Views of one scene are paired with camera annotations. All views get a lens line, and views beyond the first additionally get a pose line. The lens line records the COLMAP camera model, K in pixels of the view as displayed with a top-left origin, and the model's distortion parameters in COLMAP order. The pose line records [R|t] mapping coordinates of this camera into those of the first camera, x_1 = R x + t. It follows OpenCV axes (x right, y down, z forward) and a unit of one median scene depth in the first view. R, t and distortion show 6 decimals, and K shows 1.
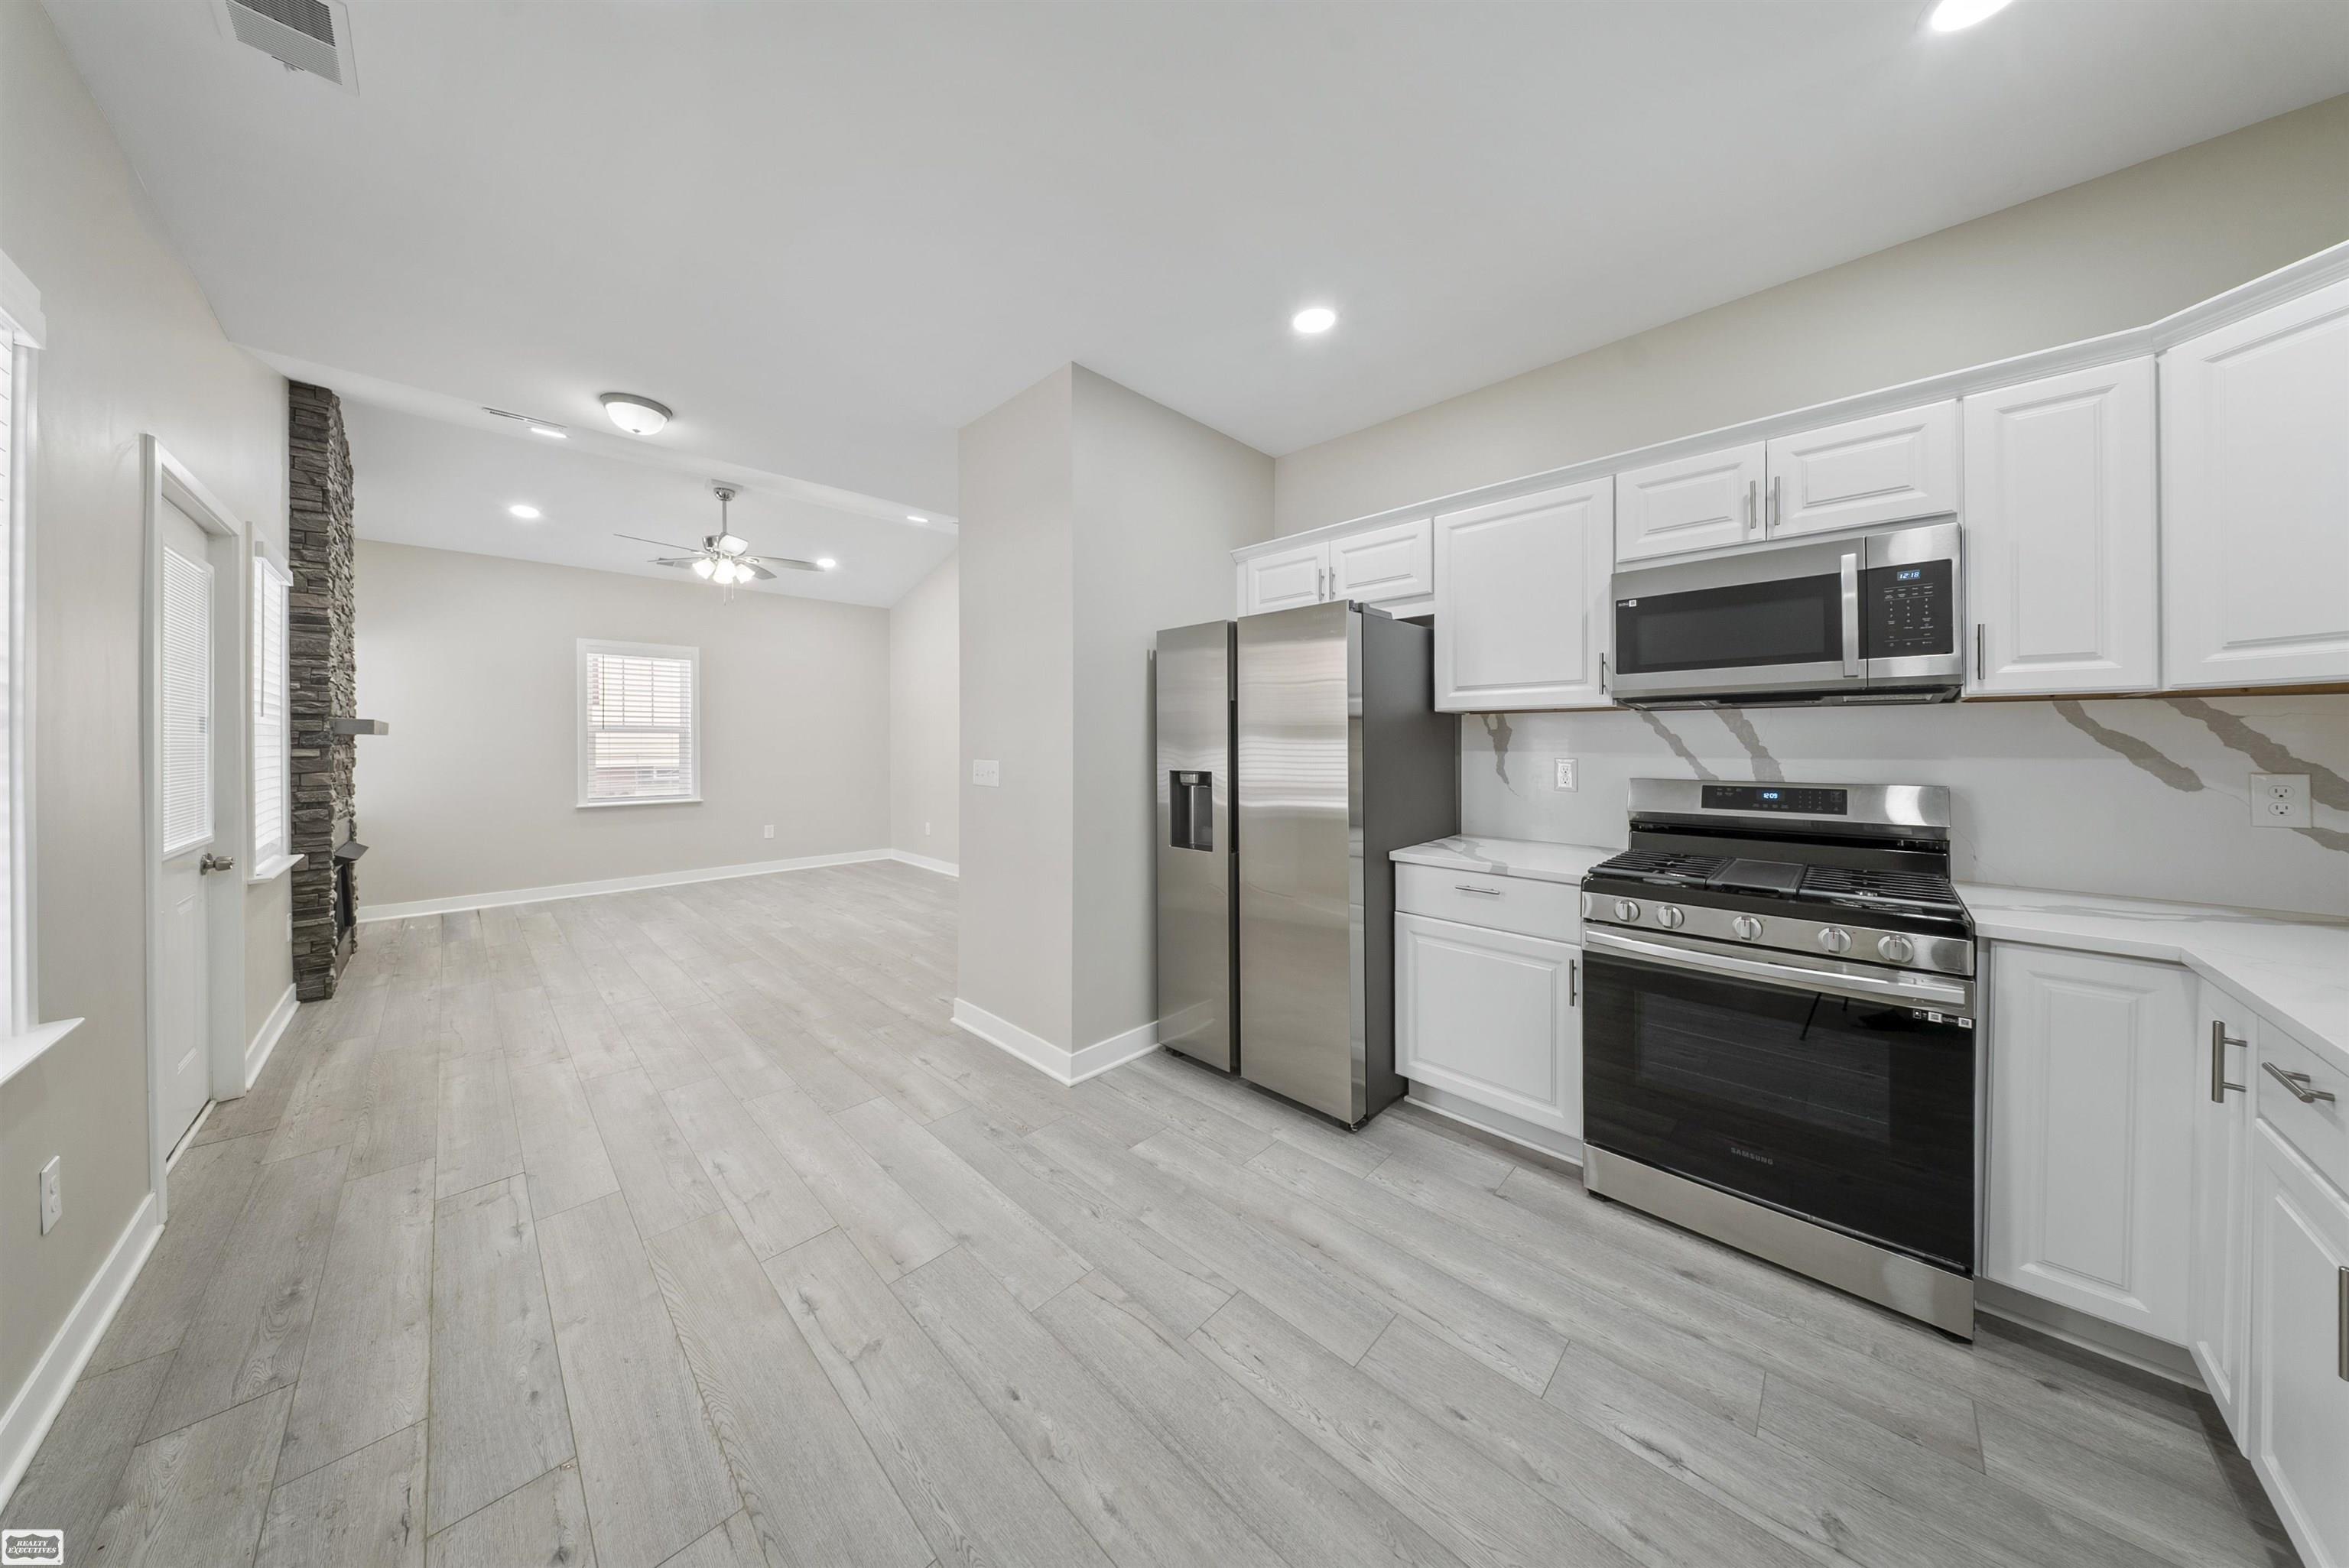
lens RADIAL K [[708.0, 0, 1172.2], [0, 708.0, 739.5], [0, 0, 1]] dist [0.006670, 0.000028]
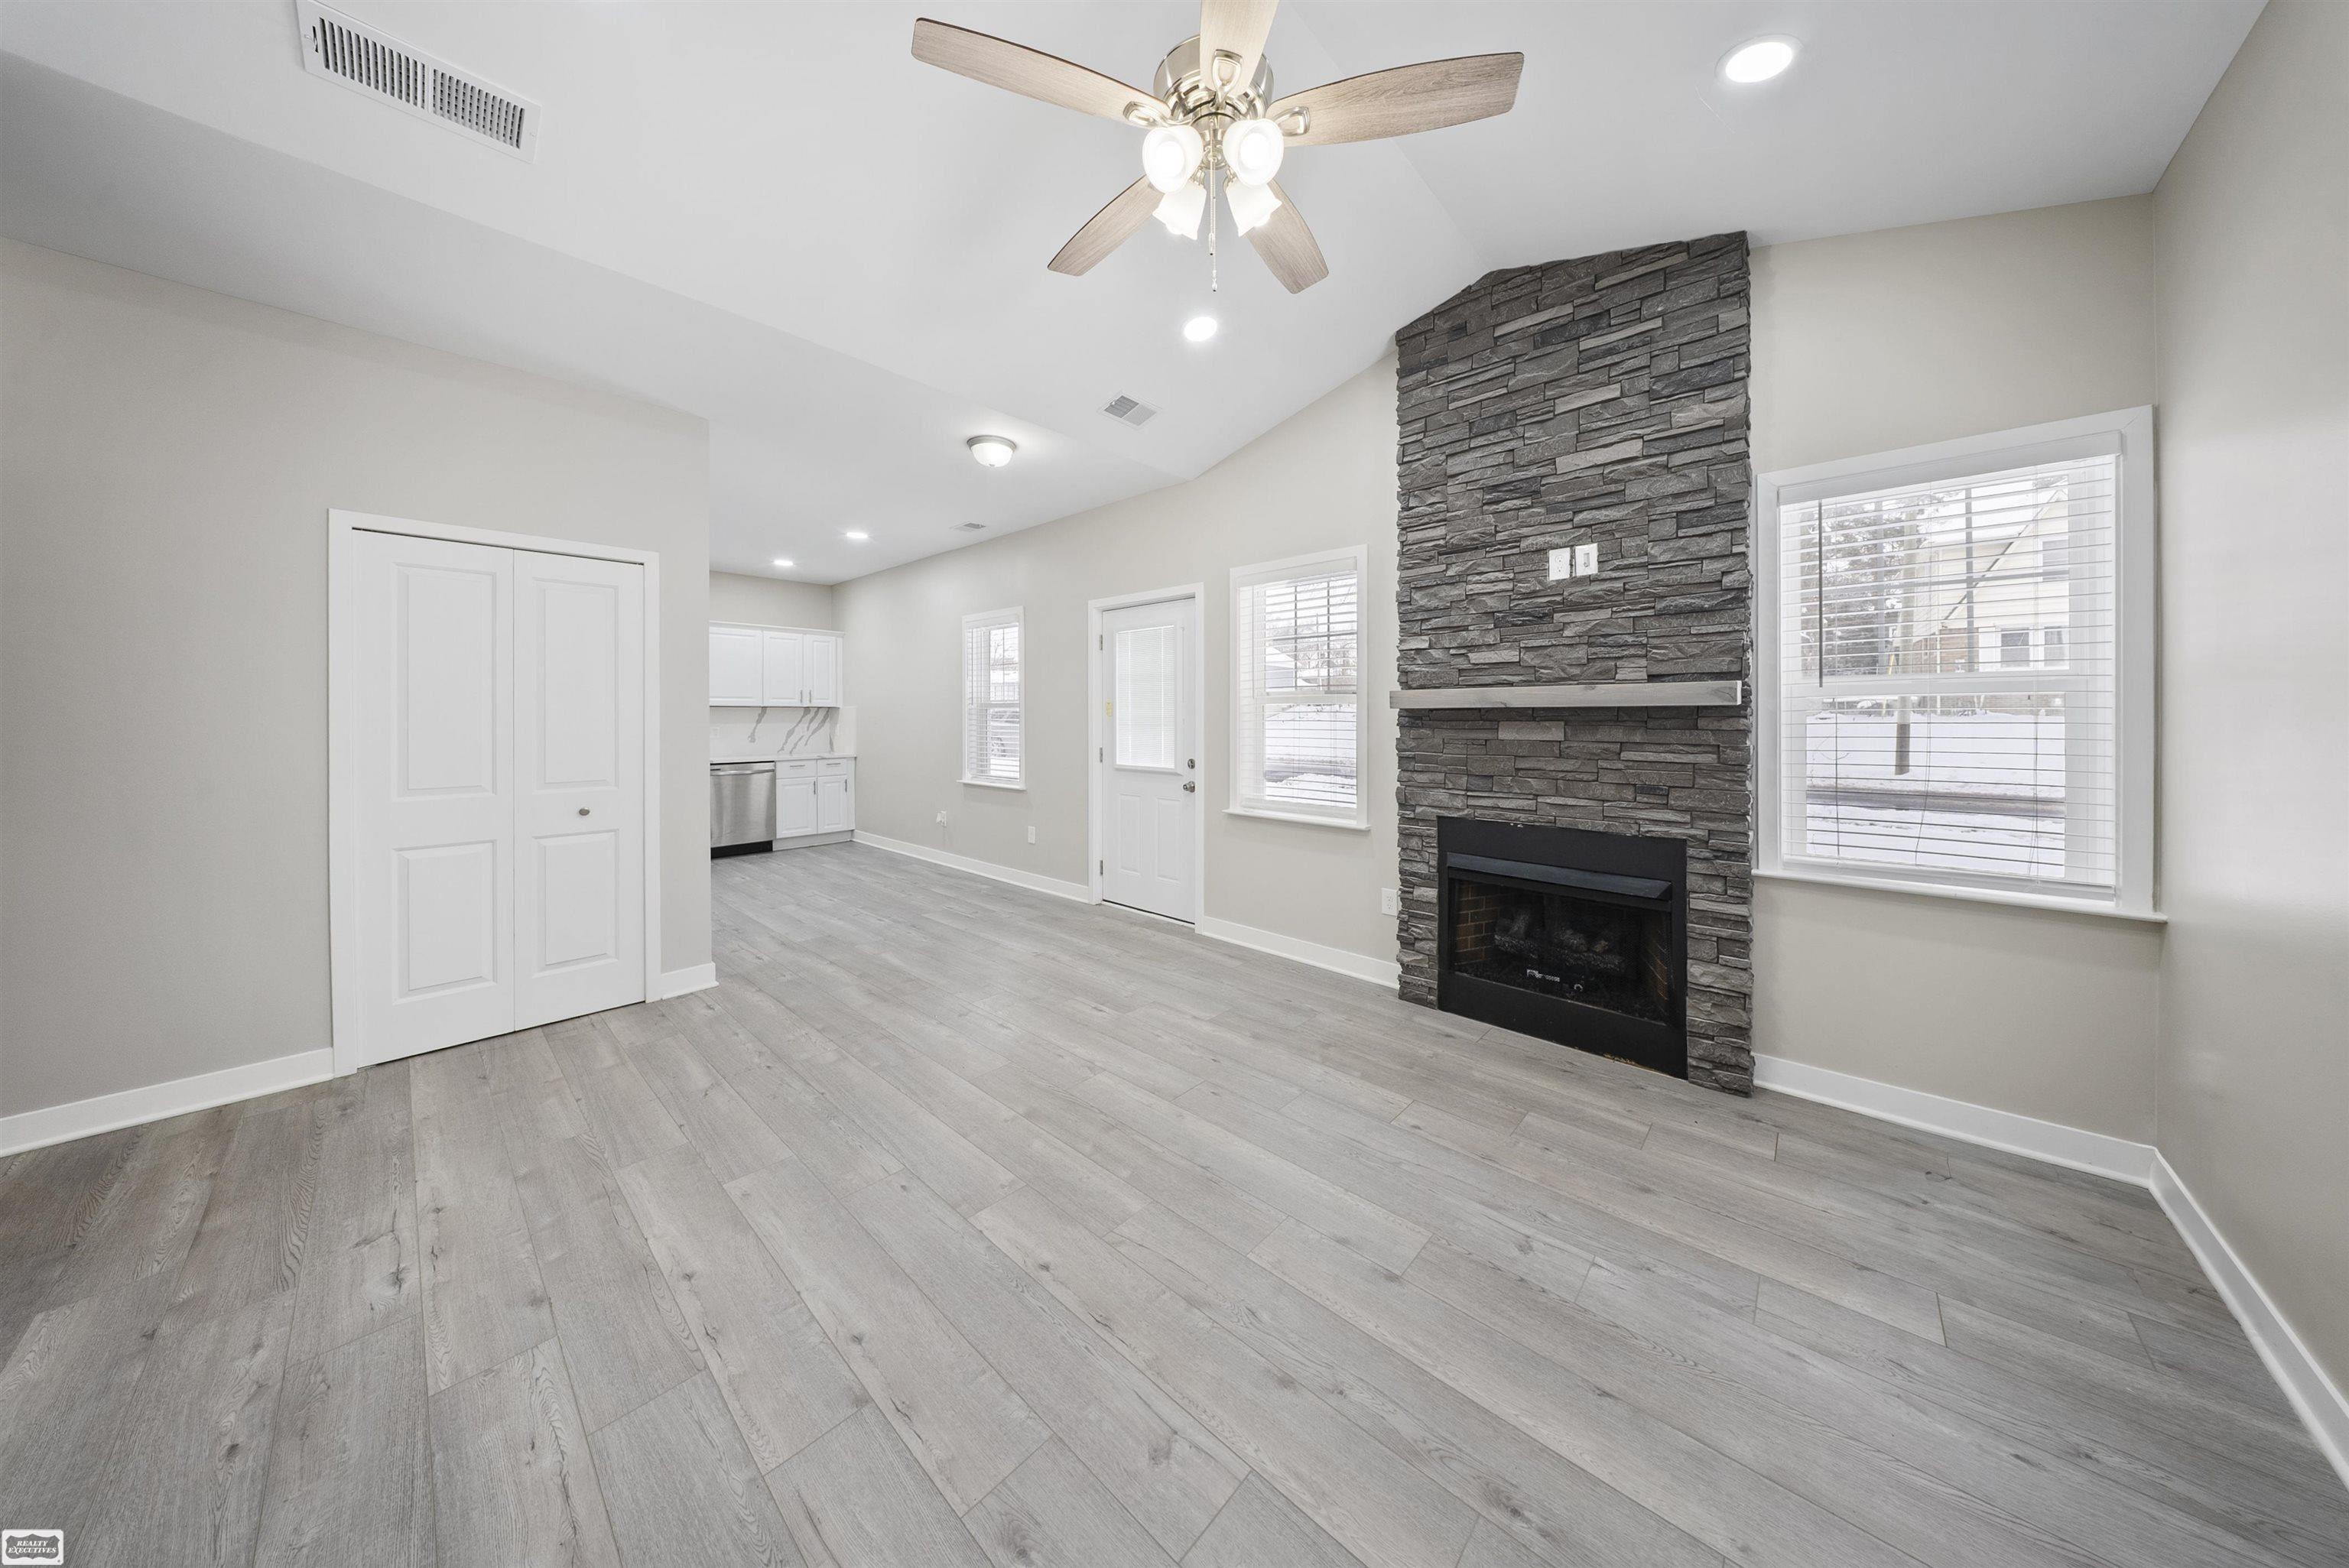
lens RADIAL K [[708.0, 0, 1172.2], [0, 708.0, 739.5], [0, 0, 1]] dist [0.006670, 0.000028]
pose [[-0.999153, 0.010809, -0.039717, -1.623833], [0.009680, 0.999547, 0.028492, 0.019869], [0.040007, 0.028083, -0.998805, 3.550974]]
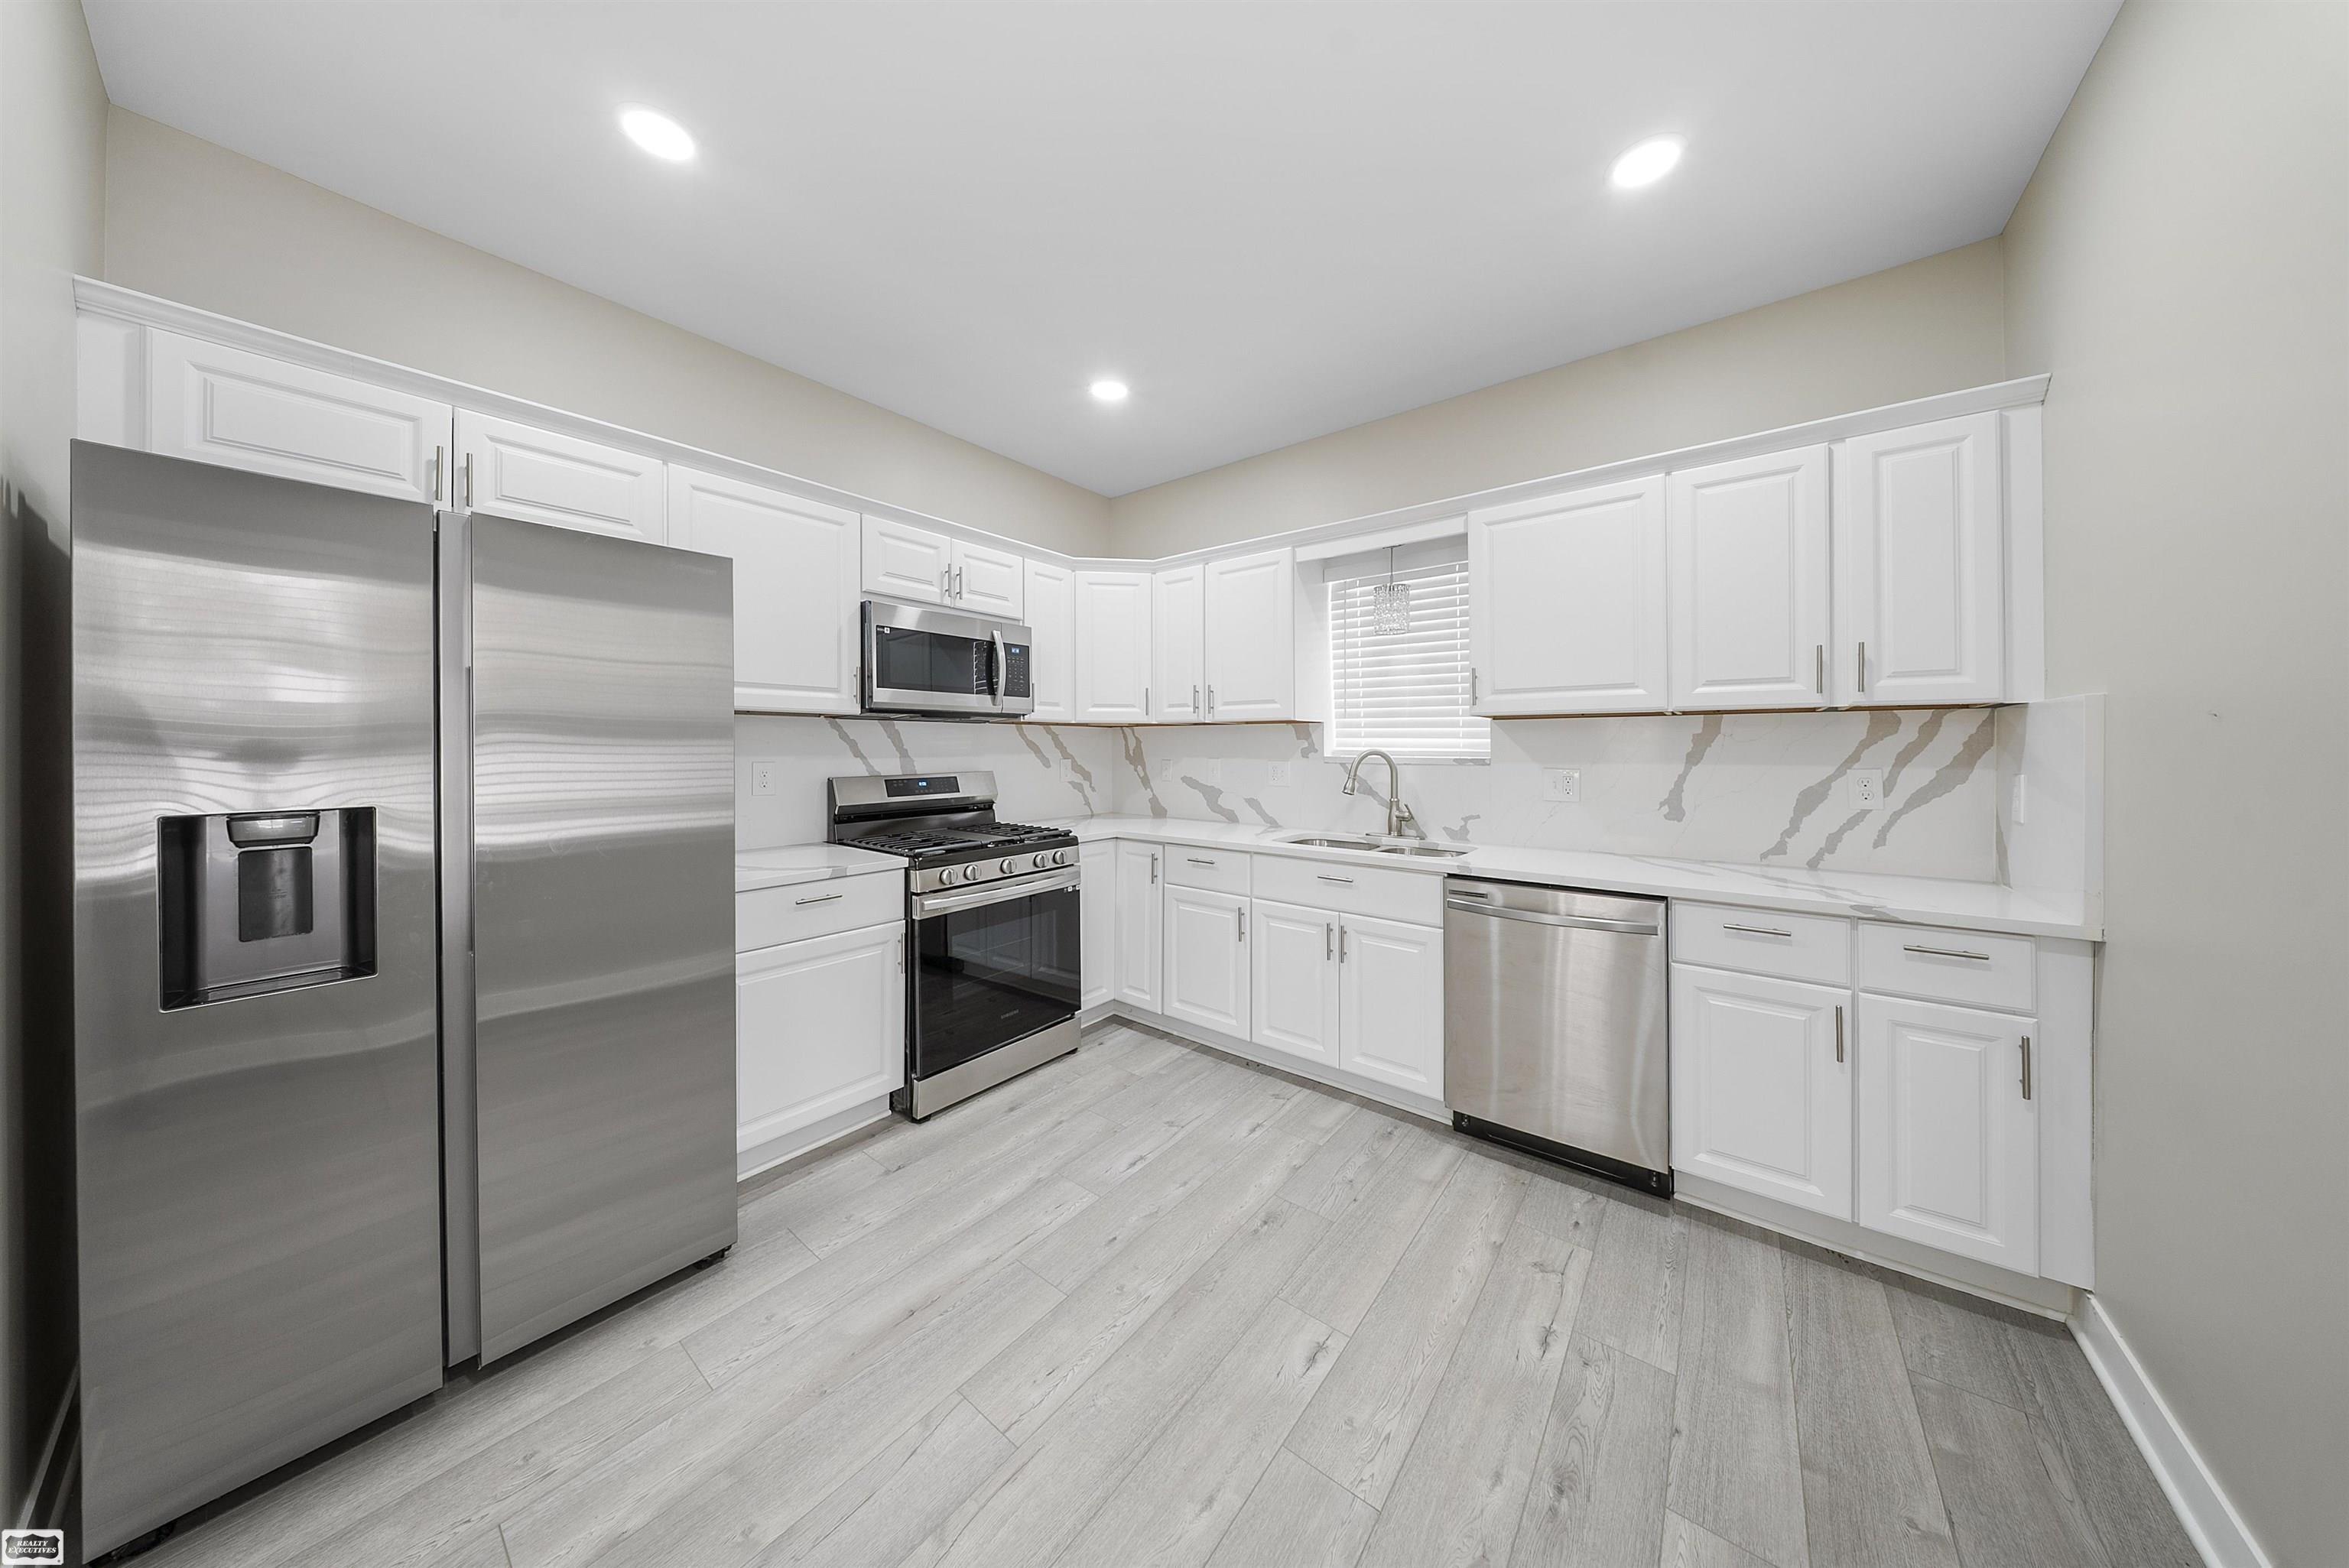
lens RADIAL K [[728.2, 0, 1171.0], [0, 728.2, 740.7], [0, 0, 1]] dist [0.019713, -0.000108]
pose [[-0.103477, 0.004996, 0.994619, -0.789590], [-0.007505, 0.999955, -0.005804, -0.002301], [-0.994603, -0.008066, -0.103435, 0.810716]]
